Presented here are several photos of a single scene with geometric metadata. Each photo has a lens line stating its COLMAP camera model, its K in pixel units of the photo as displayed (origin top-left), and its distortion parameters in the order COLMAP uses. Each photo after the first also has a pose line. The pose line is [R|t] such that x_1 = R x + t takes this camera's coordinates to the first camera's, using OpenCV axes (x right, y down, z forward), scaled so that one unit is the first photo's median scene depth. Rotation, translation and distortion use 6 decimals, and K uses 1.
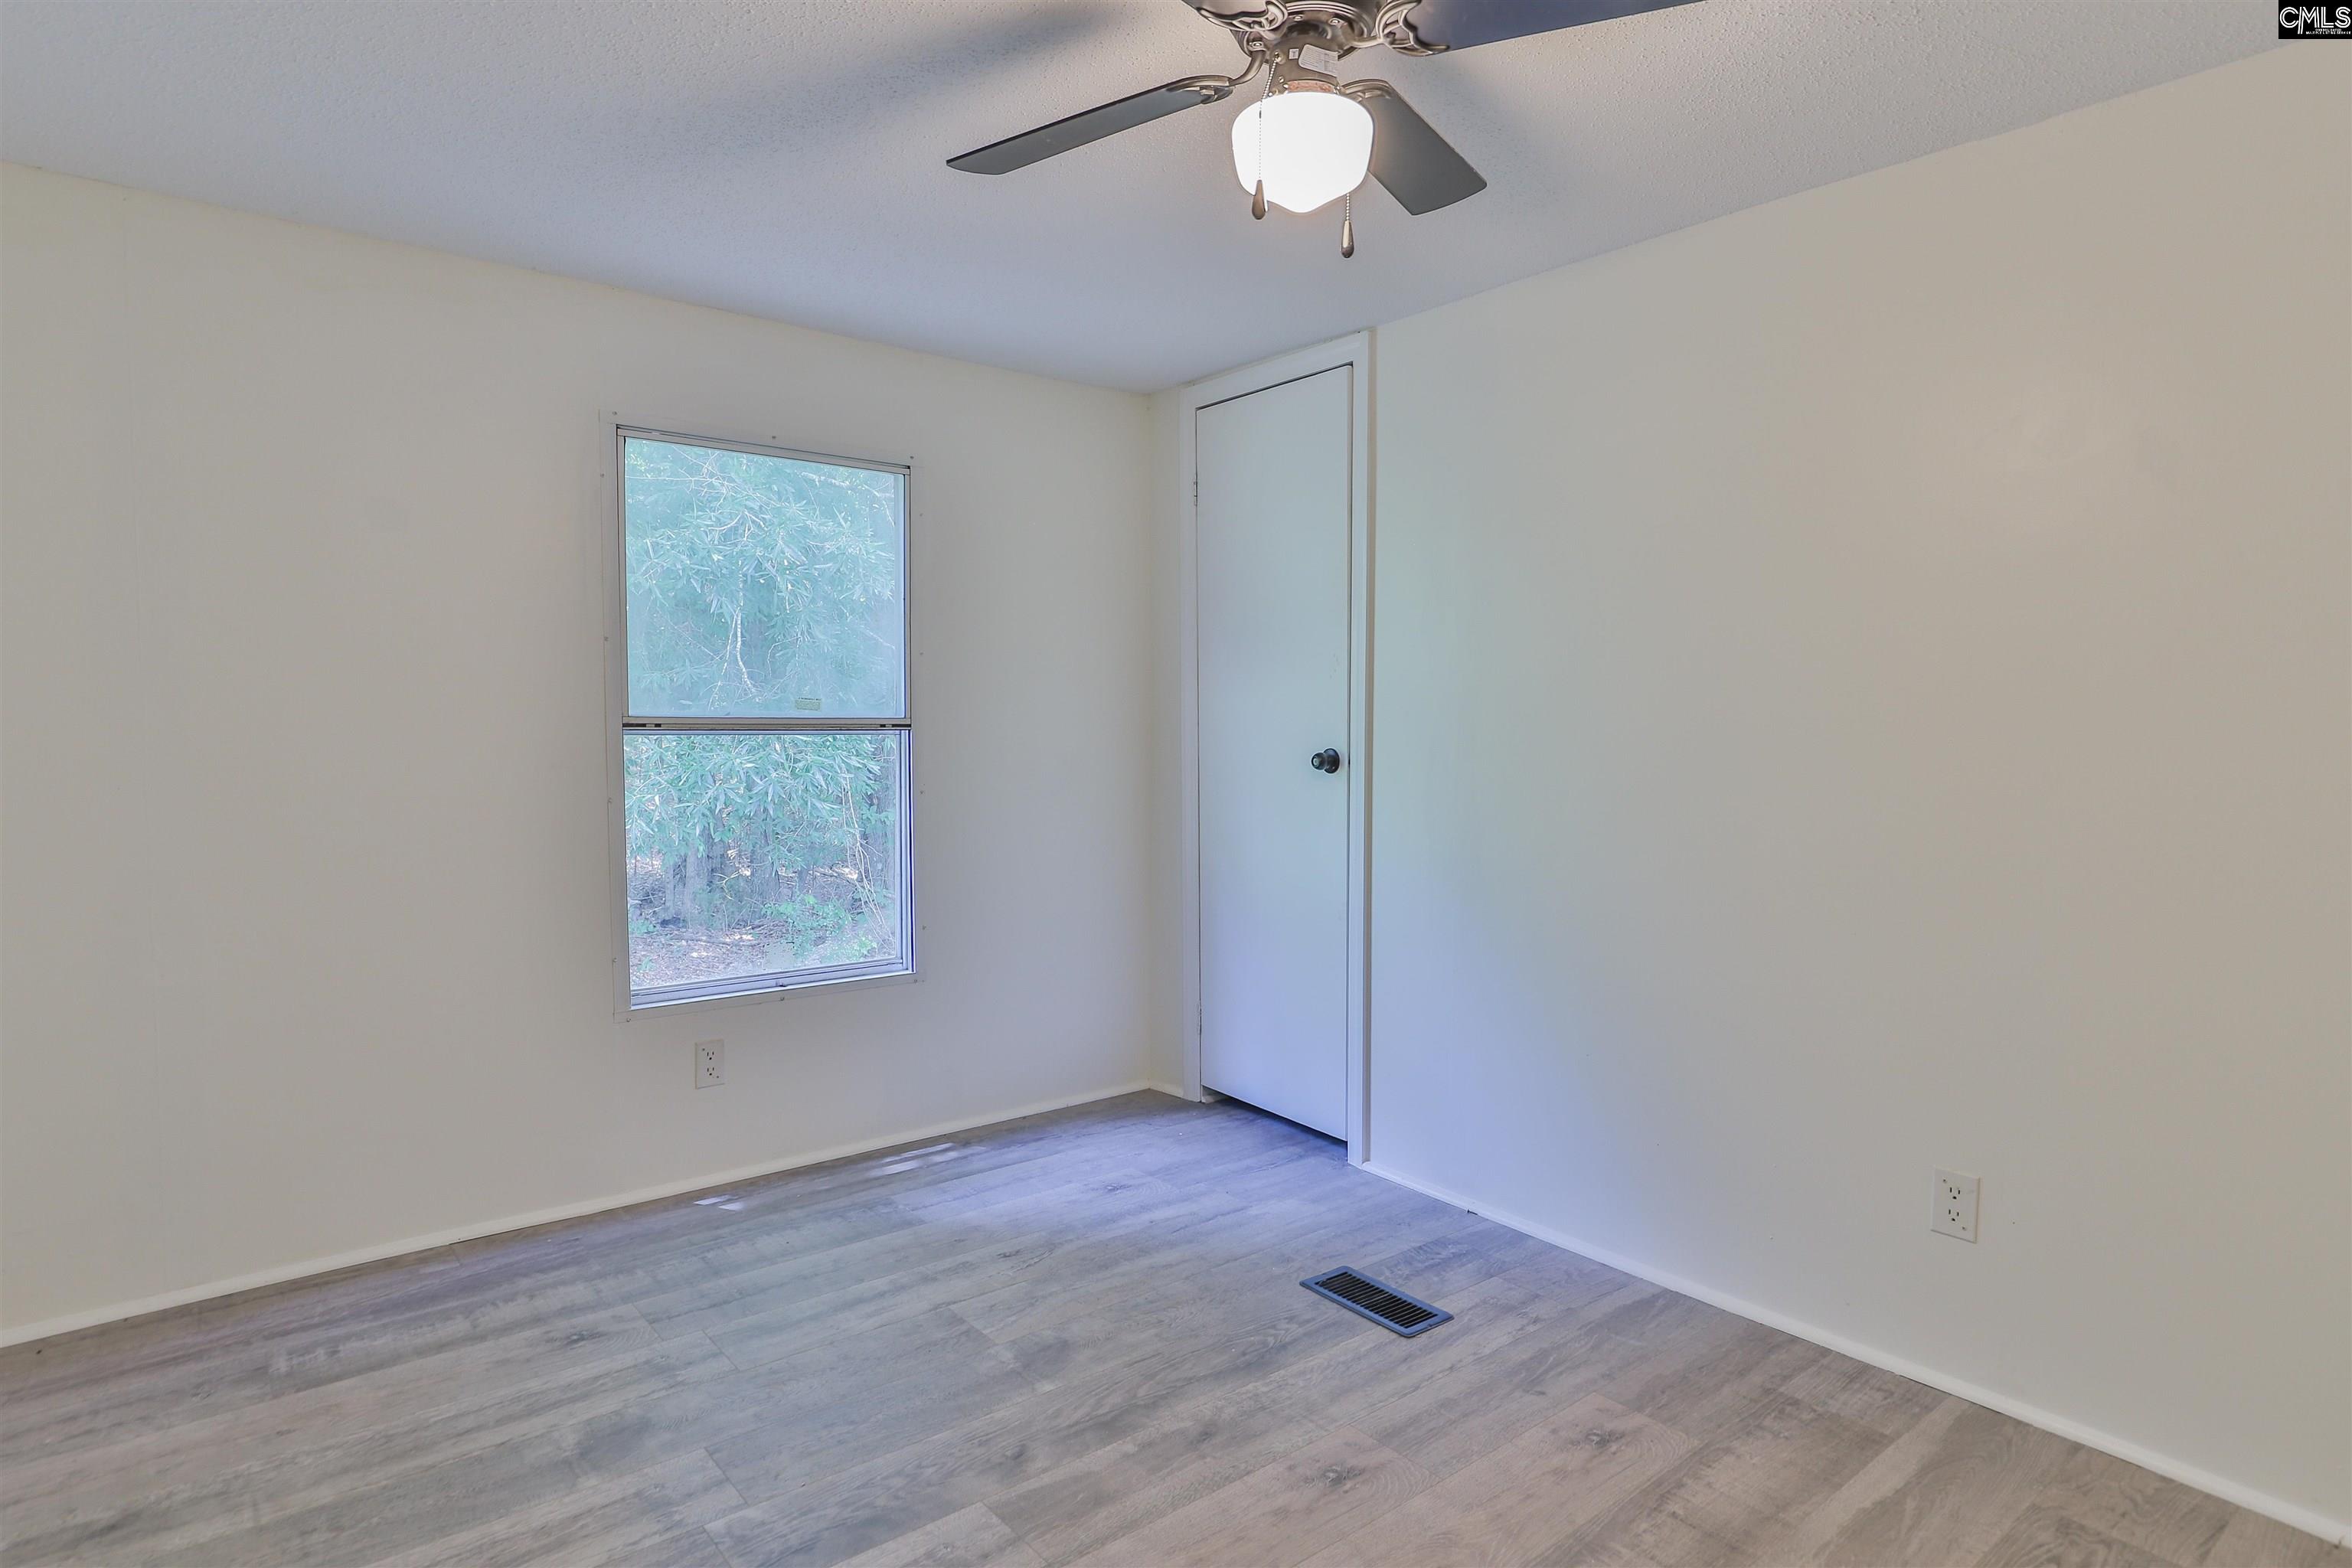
lens RADIAL K [[1277.5, 0, 1166.2], [0, 1277.5, 784.2], [0, 0, 1]] dist [-0.009674, 0.000588]
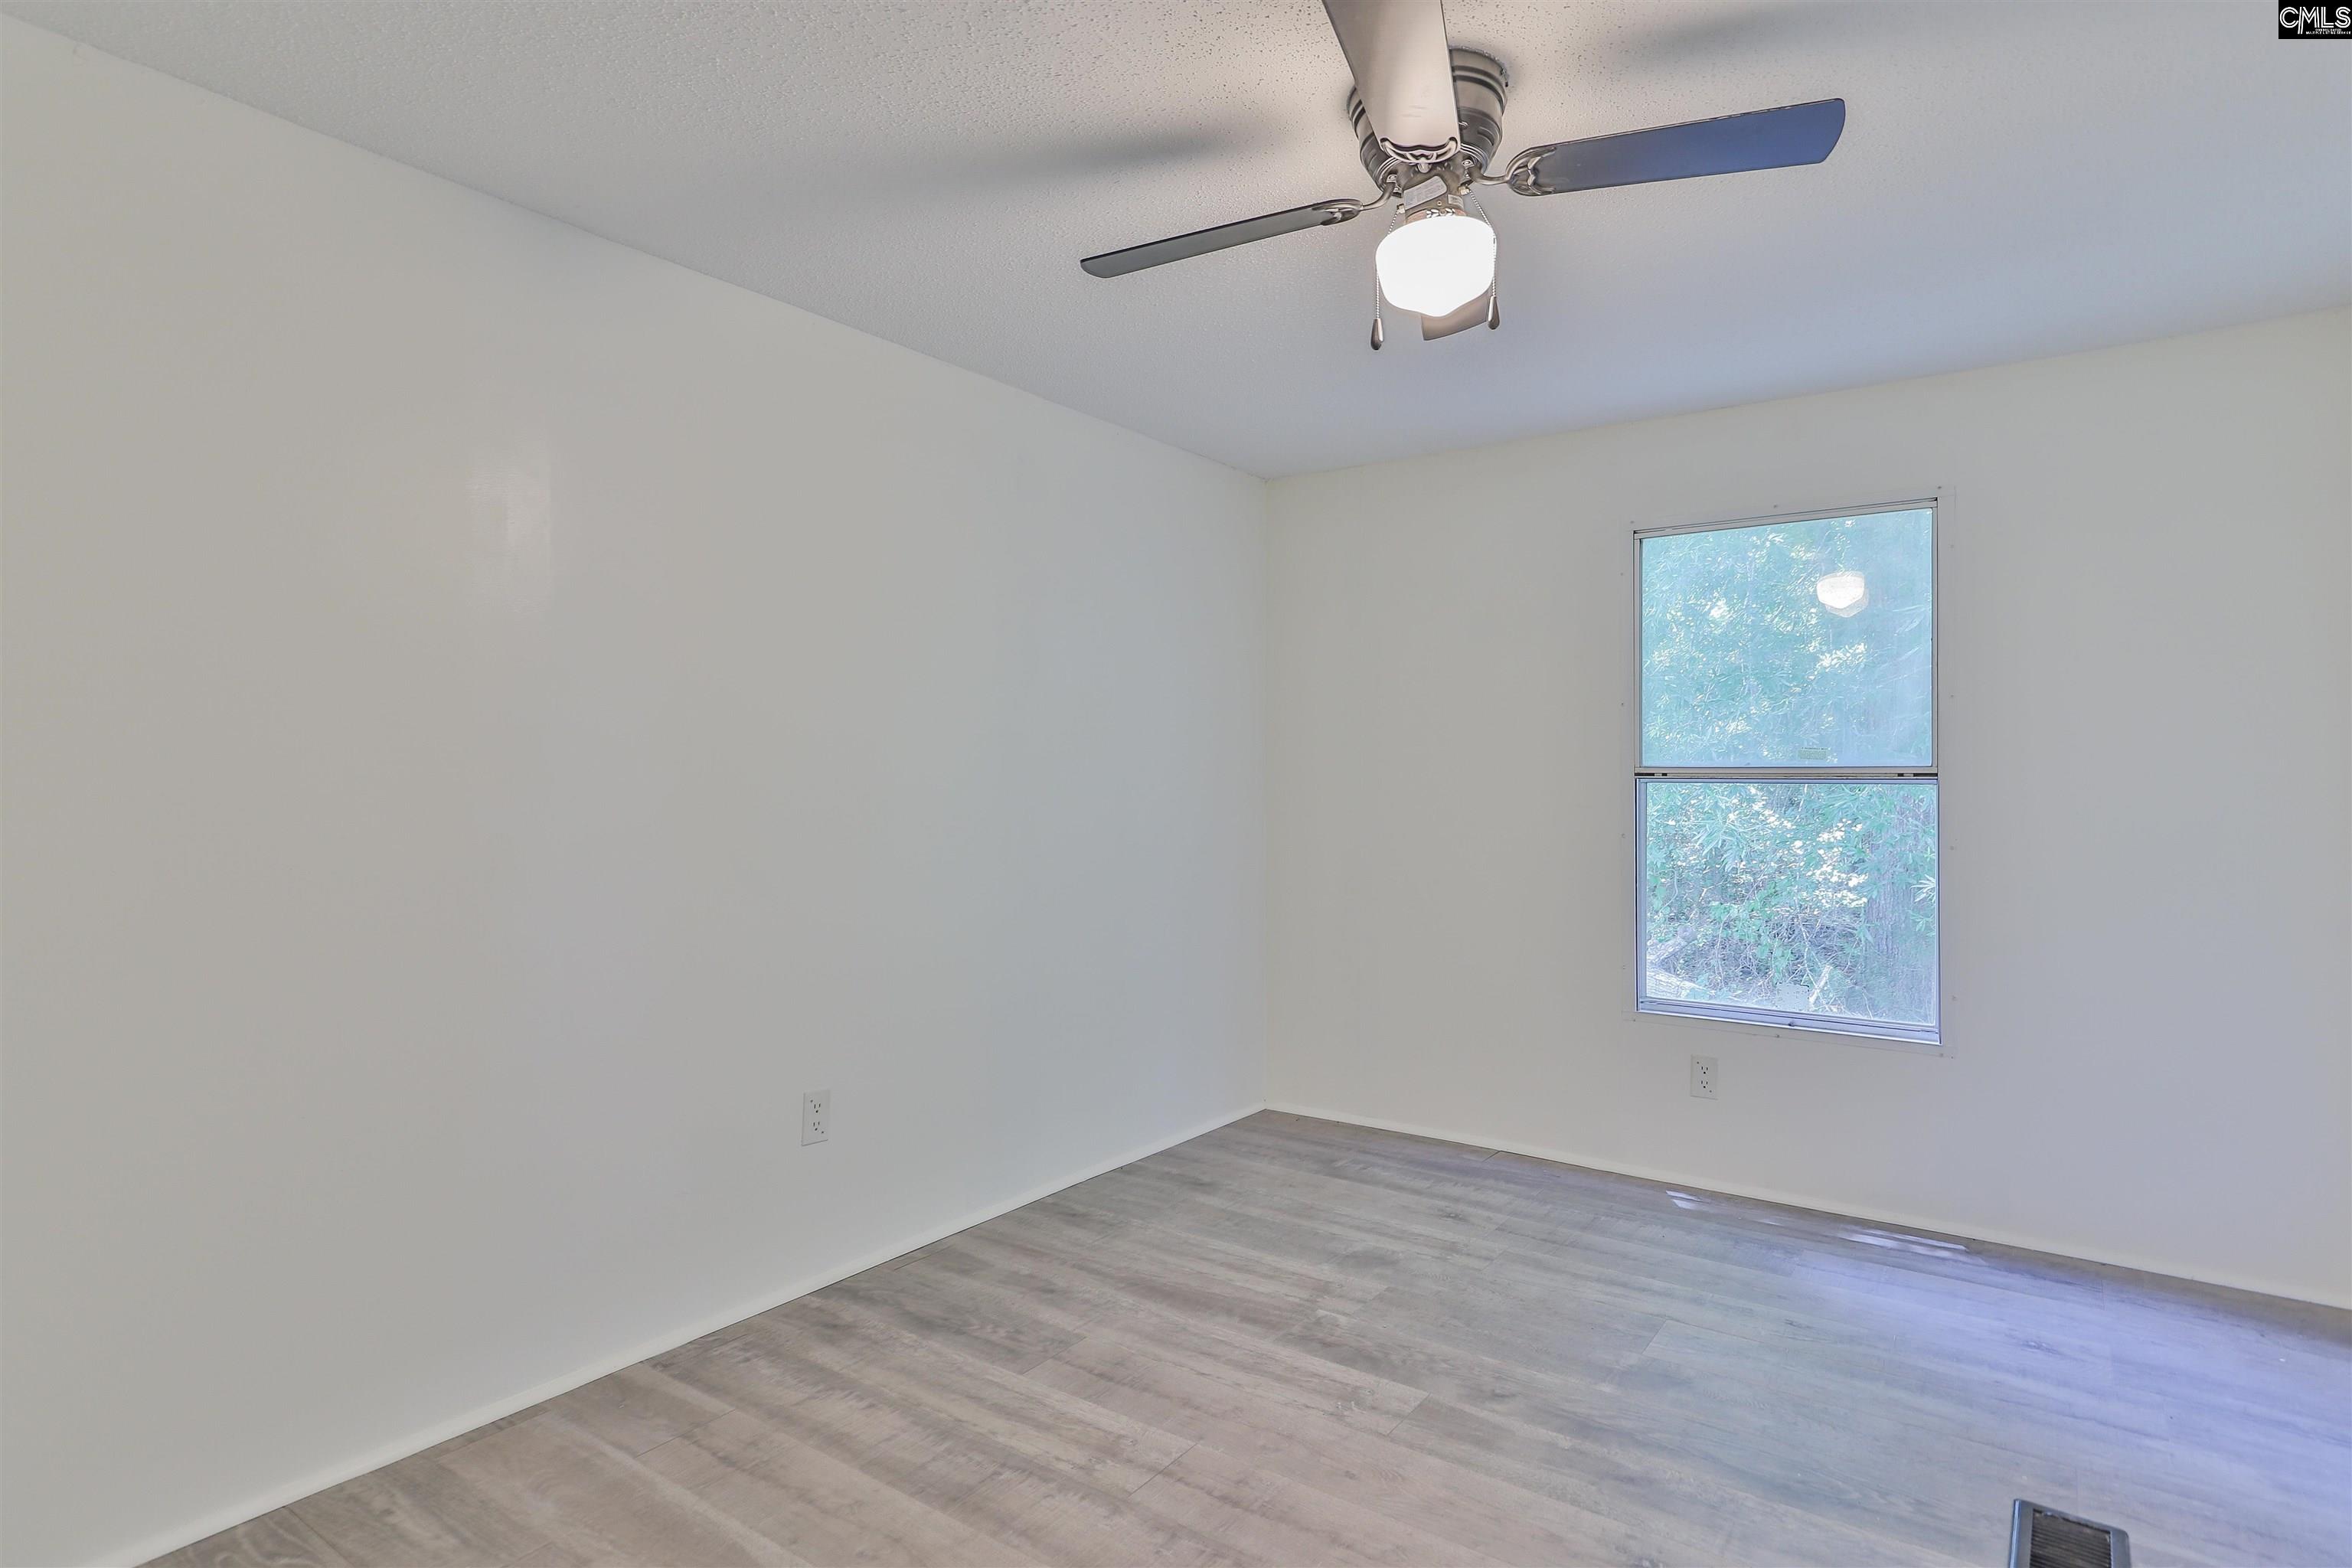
lens RADIAL K [[1277.5, 0, 1166.2], [0, 1277.5, 784.2], [0, 0, 1]] dist [-0.009674, 0.000588]
pose [[0.232401, -0.003572, -0.972614, 0.732431], [-0.051169, 0.998564, -0.015894, 0.005501], [0.971273, 0.053462, 0.231884, 0.319059]]
